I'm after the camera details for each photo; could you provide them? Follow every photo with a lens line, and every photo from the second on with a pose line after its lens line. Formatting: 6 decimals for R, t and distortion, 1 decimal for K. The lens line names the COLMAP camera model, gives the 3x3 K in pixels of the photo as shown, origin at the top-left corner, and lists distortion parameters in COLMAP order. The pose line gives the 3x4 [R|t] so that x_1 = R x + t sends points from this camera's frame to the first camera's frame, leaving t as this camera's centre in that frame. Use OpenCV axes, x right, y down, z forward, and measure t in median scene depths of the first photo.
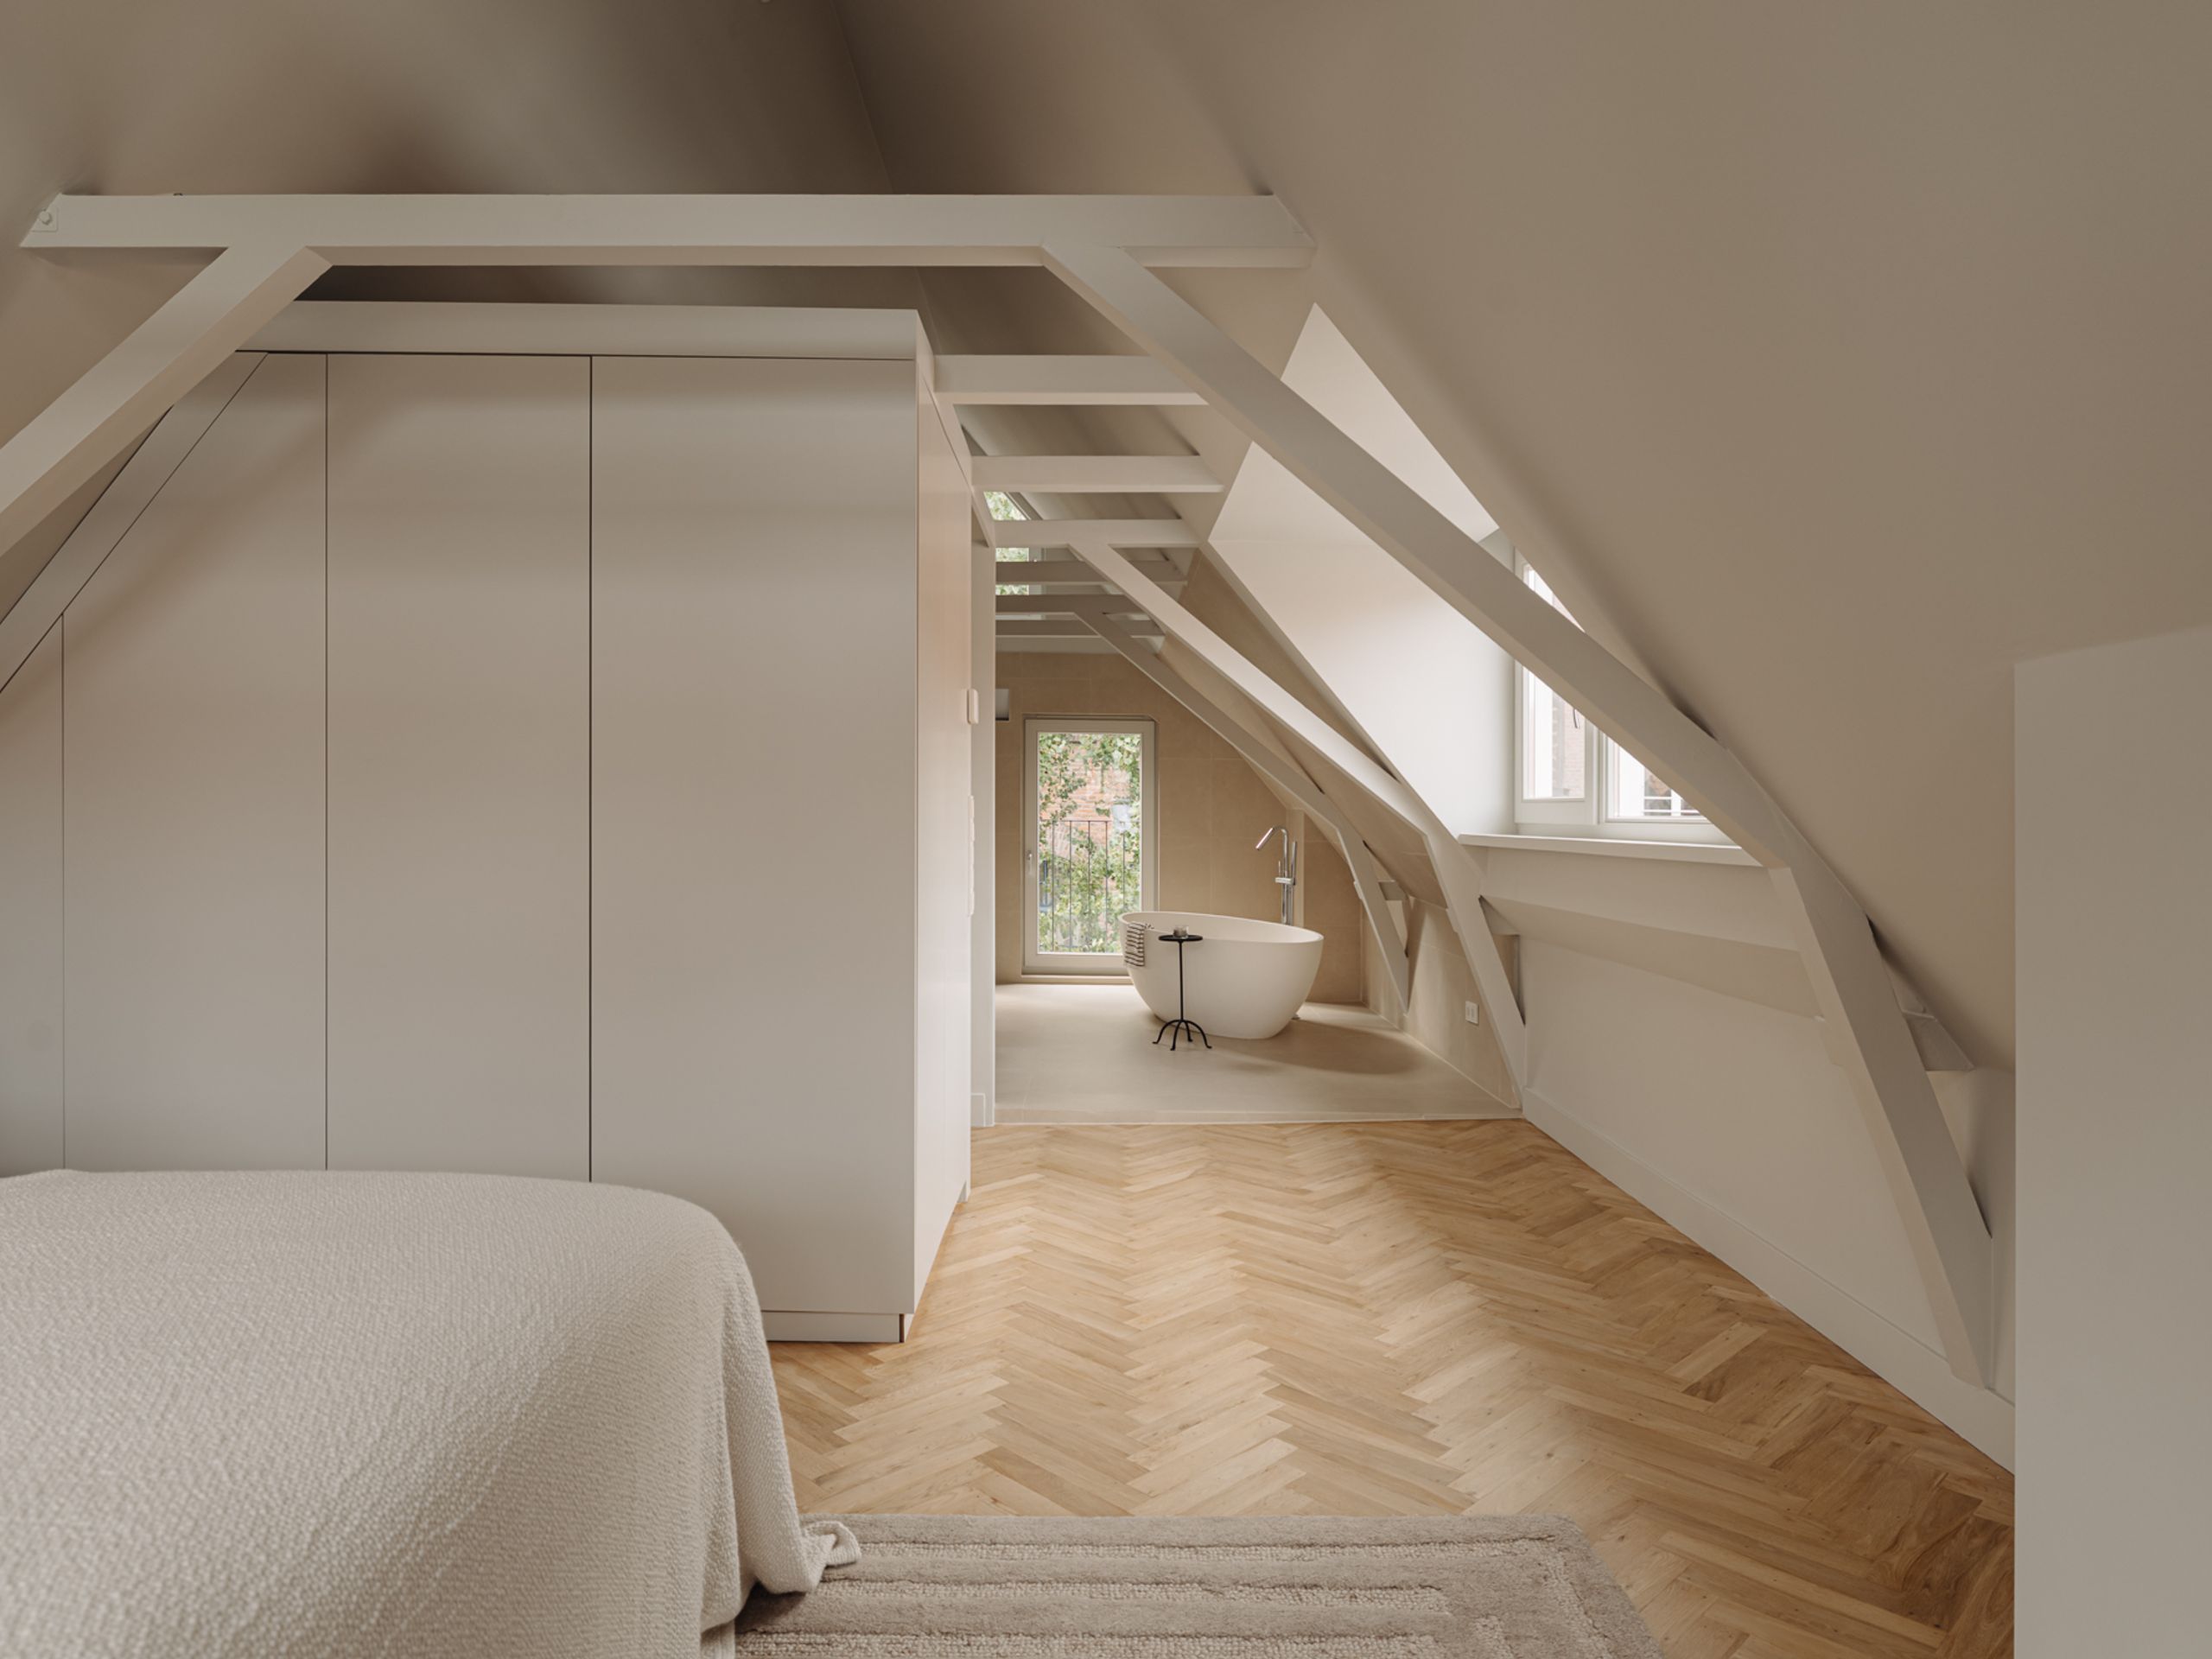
lens RADIAL K [[1364.0, 0, 1106.0], [0, 1364.0, 829.5], [0, 0, 1]] dist [0.025288, 0.000059]
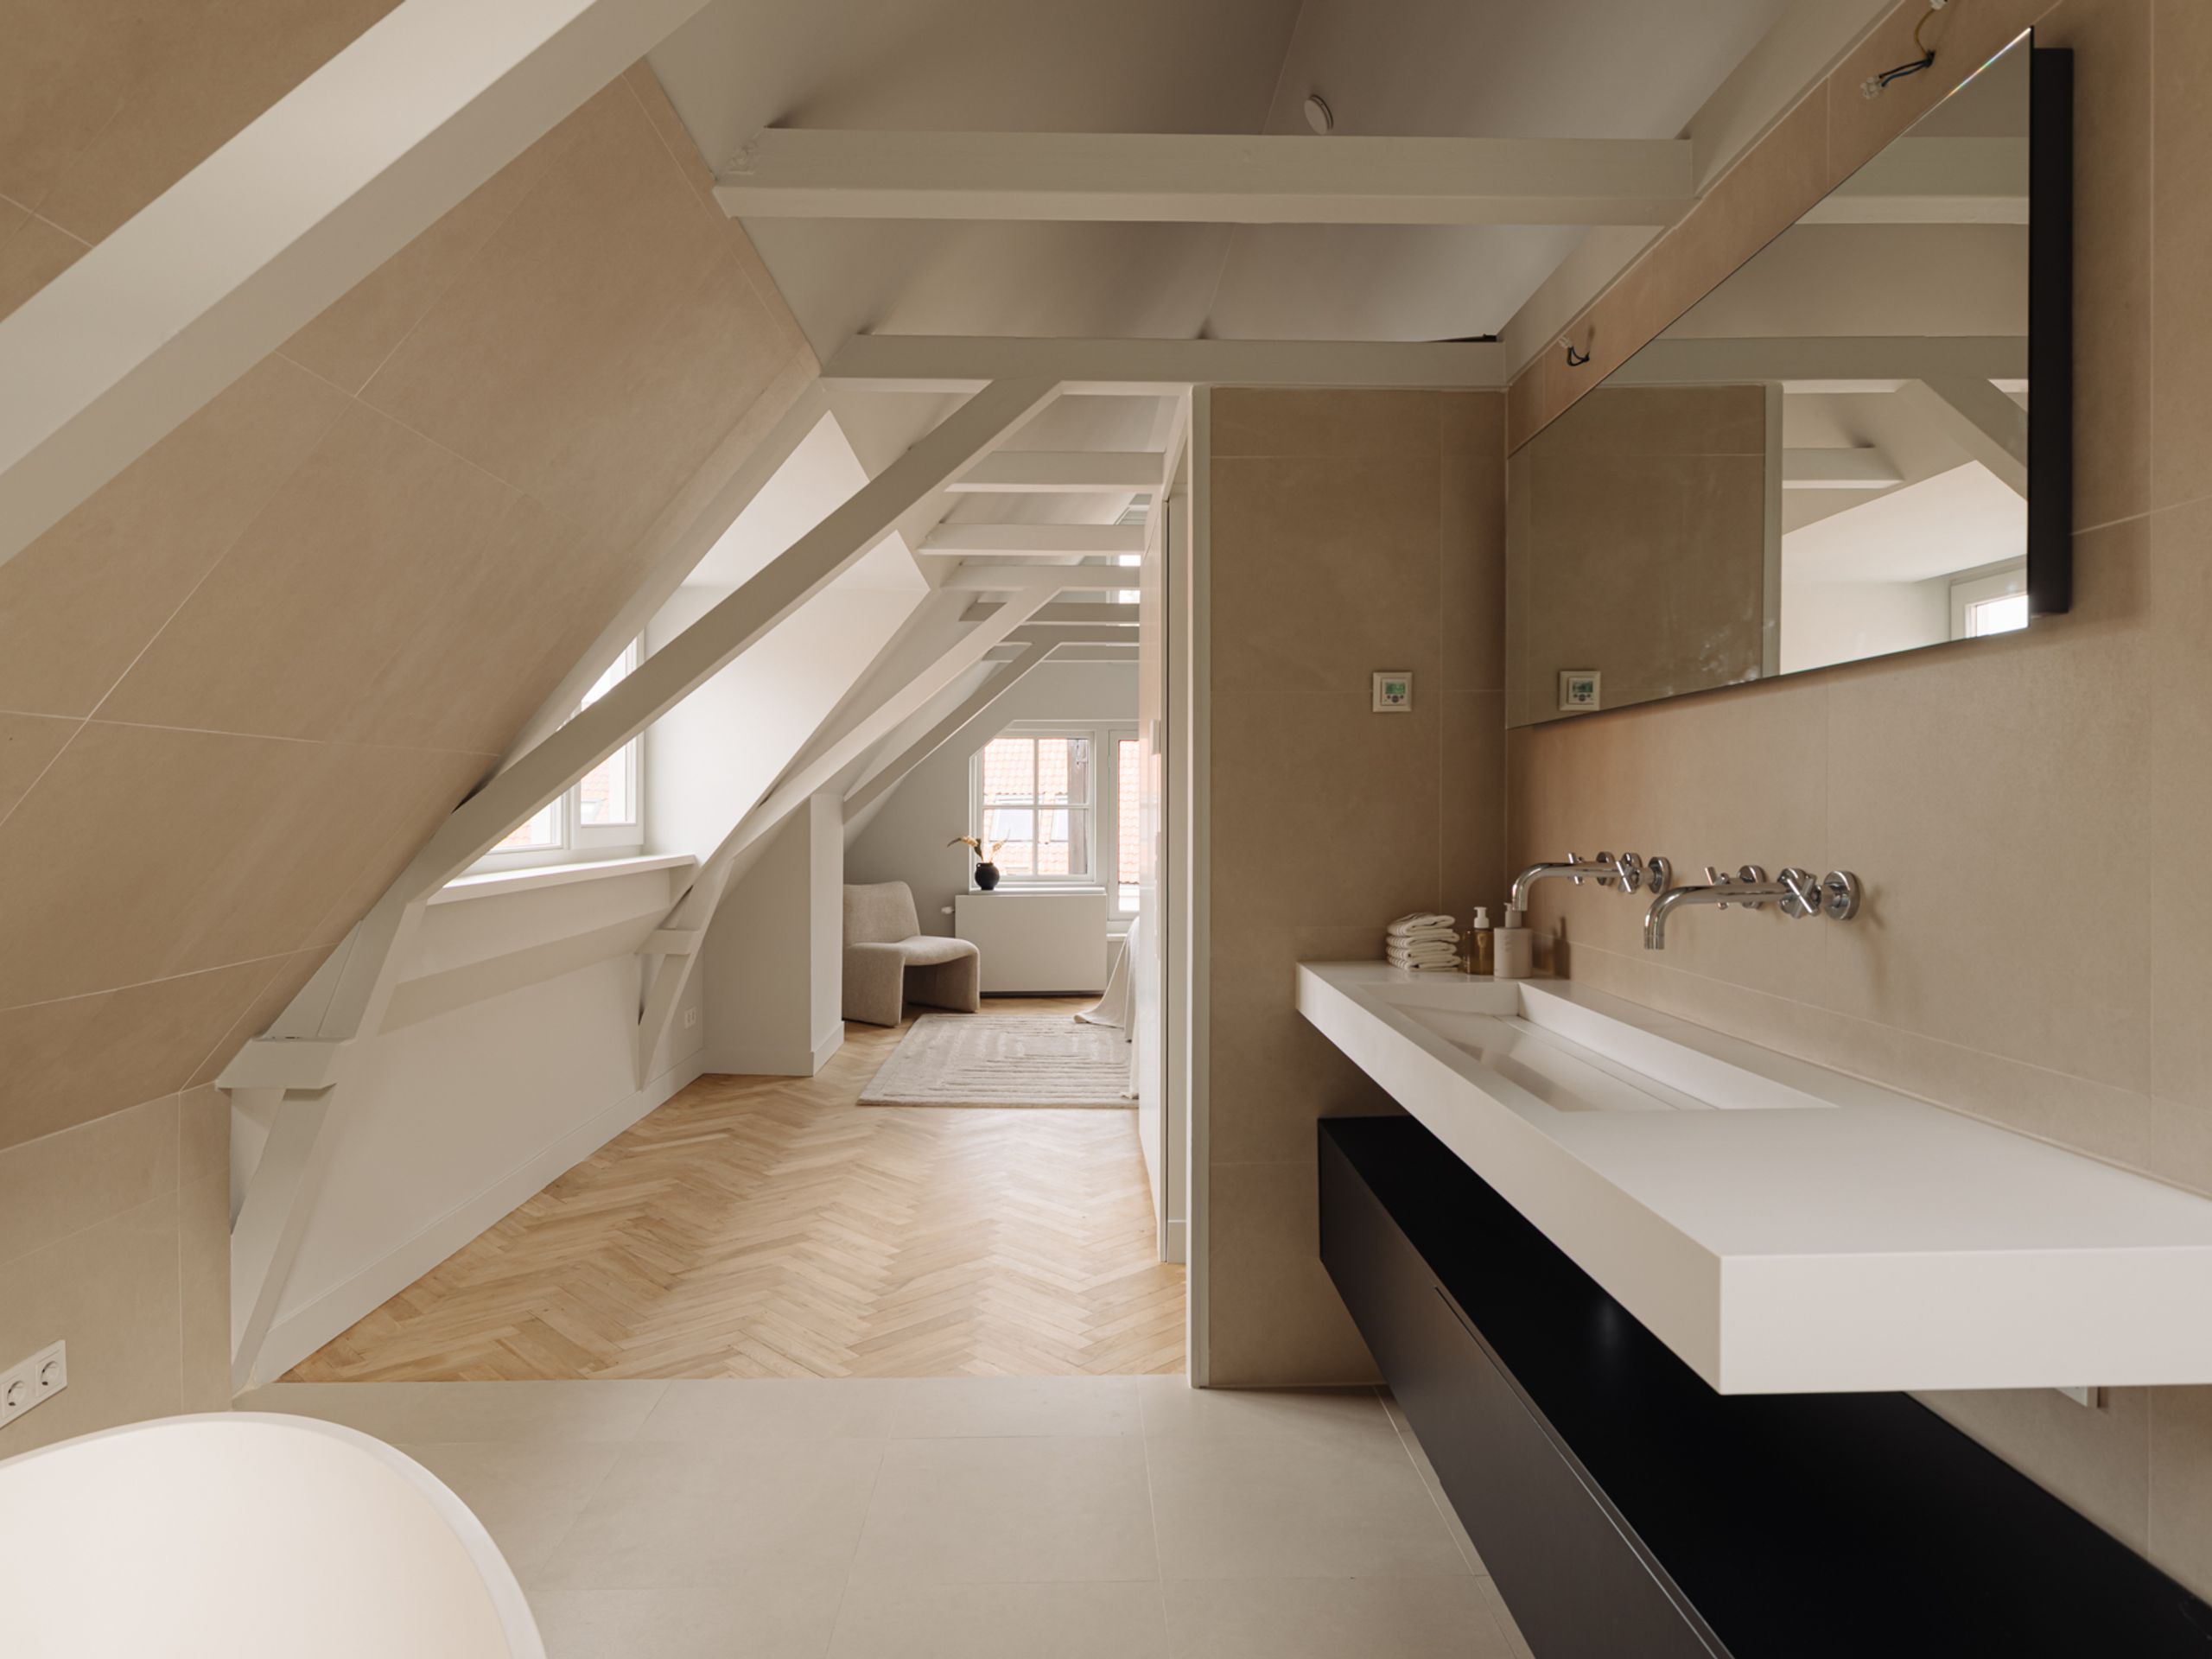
lens RADIAL K [[1364.0, 0, 1106.0], [0, 1364.0, 829.5], [0, 0, 1]] dist [0.025288, 0.000059]
pose [[-0.999719, -0.001514, -0.023646, -0.045025], [-0.002096, 0.999695, 0.024620, -0.051722], [0.023601, 0.024662, -0.999417, 2.181048]]
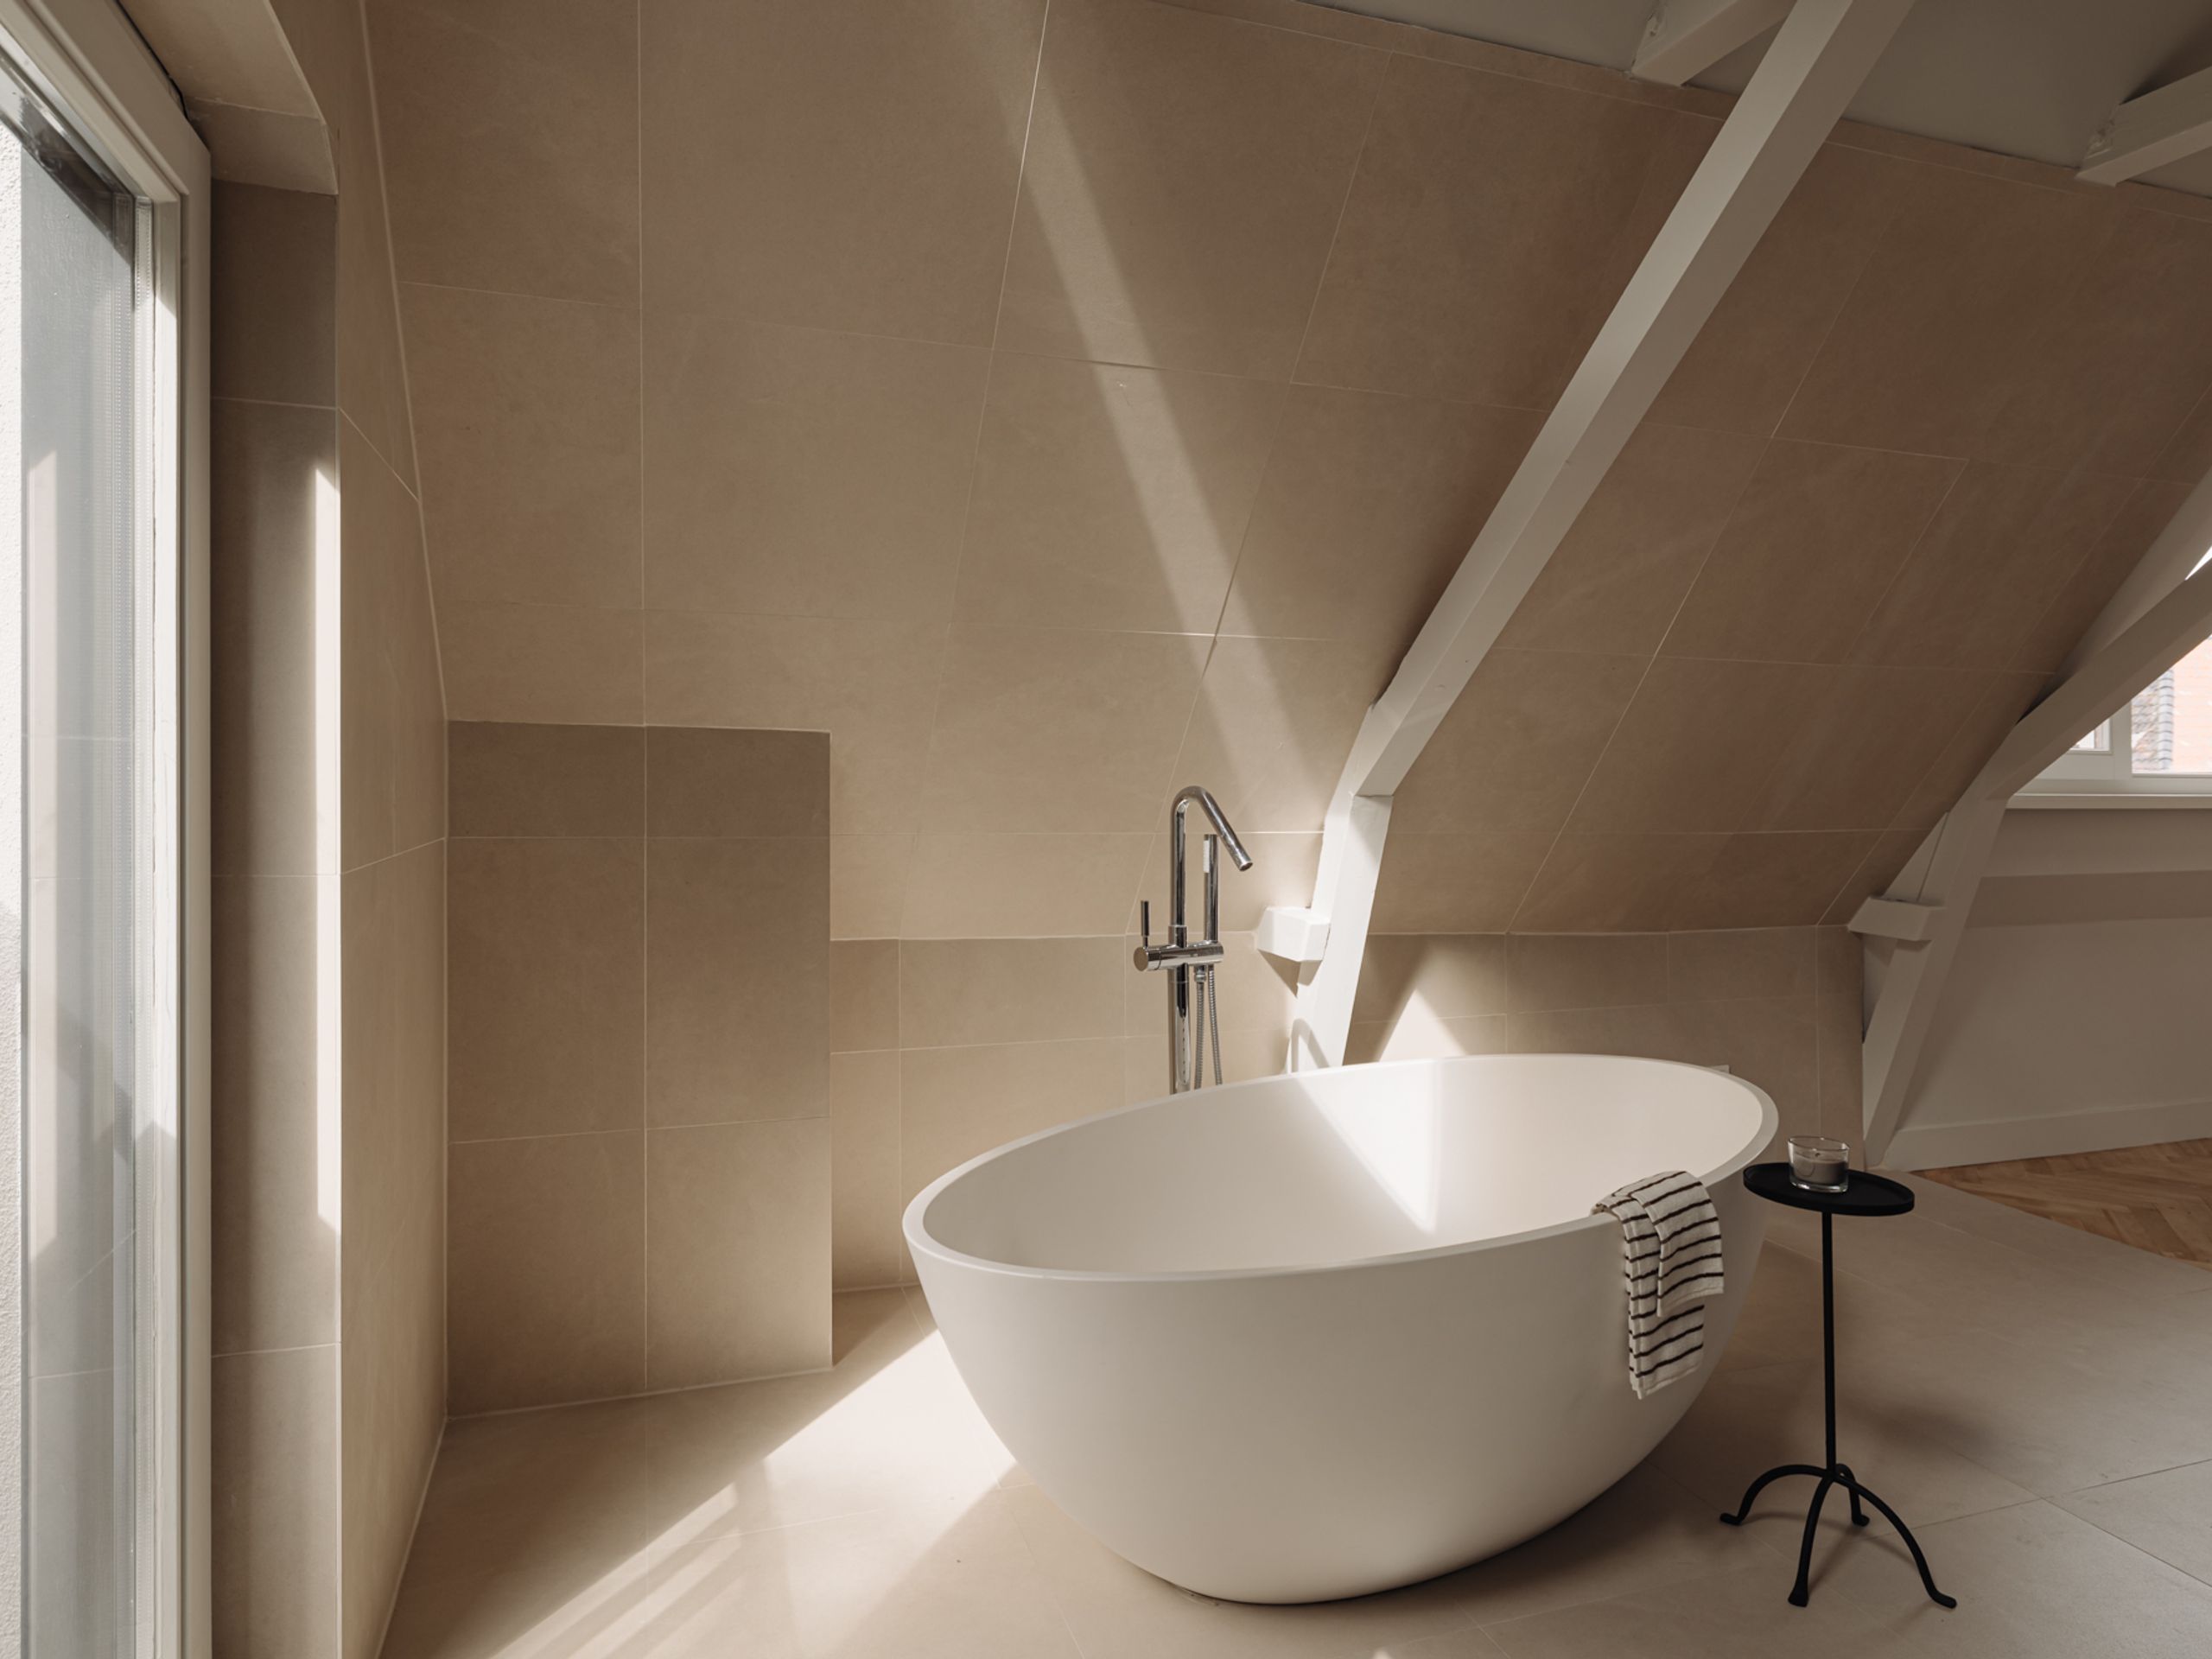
lens RADIAL K [[1364.0, 0, 1106.0], [0, 1364.0, 829.5], [0, 0, 1]] dist [0.025288, 0.000059]
pose [[-0.314939, -0.035417, 0.948451, -0.396853], [-0.004886, 0.999351, 0.035695, 0.000546], [-0.949099, 0.006608, -0.314908, 2.283797]]
